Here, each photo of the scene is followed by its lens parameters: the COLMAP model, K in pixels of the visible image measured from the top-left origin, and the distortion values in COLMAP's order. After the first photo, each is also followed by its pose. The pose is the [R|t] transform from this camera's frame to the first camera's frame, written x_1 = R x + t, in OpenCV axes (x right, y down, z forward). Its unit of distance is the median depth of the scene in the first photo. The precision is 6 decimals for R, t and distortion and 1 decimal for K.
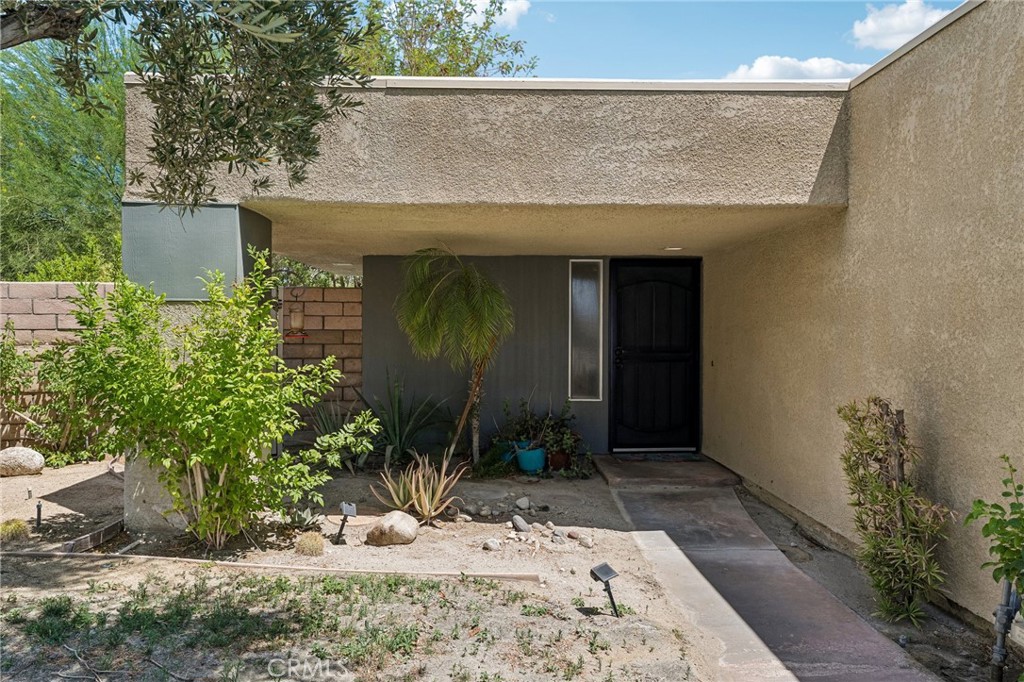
lens RADIAL K [[709.2, 0, 511.5], [0, 709.2, 344.7], [0, 0, 1]] dist [-0.005978, -0.000128]
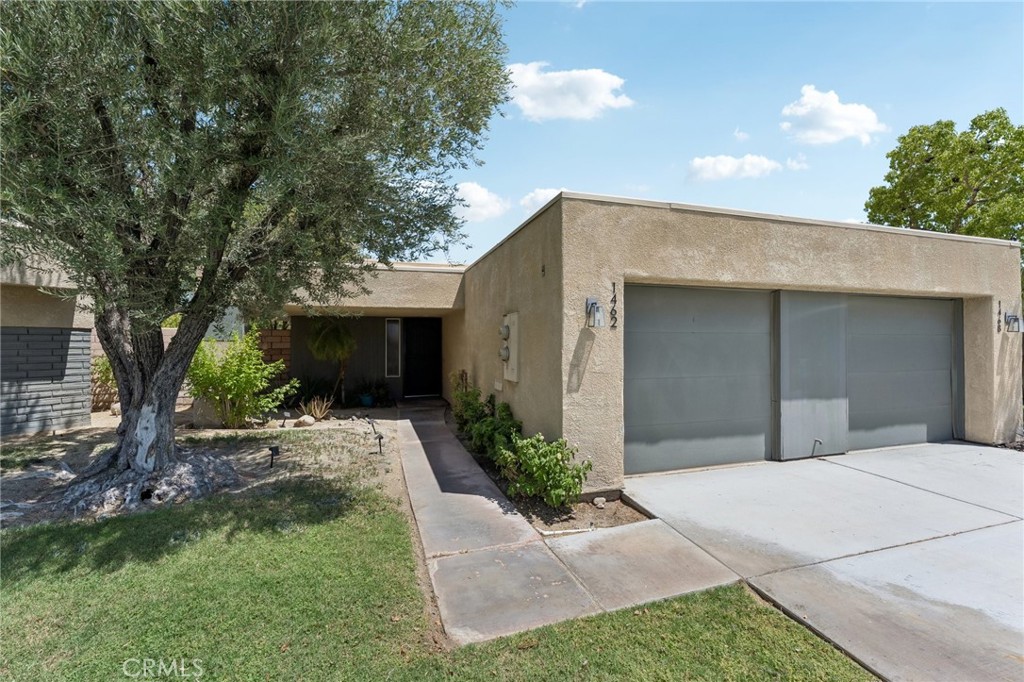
lens RADIAL K [[426.2, 0, 511.7], [0, 426.2, 334.7], [0, 0, 1]] dist [0.002212, -0.000059]
pose [[0.960585, -0.000238, 0.277985, 0.150674], [0.010518, 0.999315, -0.035492, -0.013068], [-0.277786, 0.037017, 0.959930, -0.854604]]
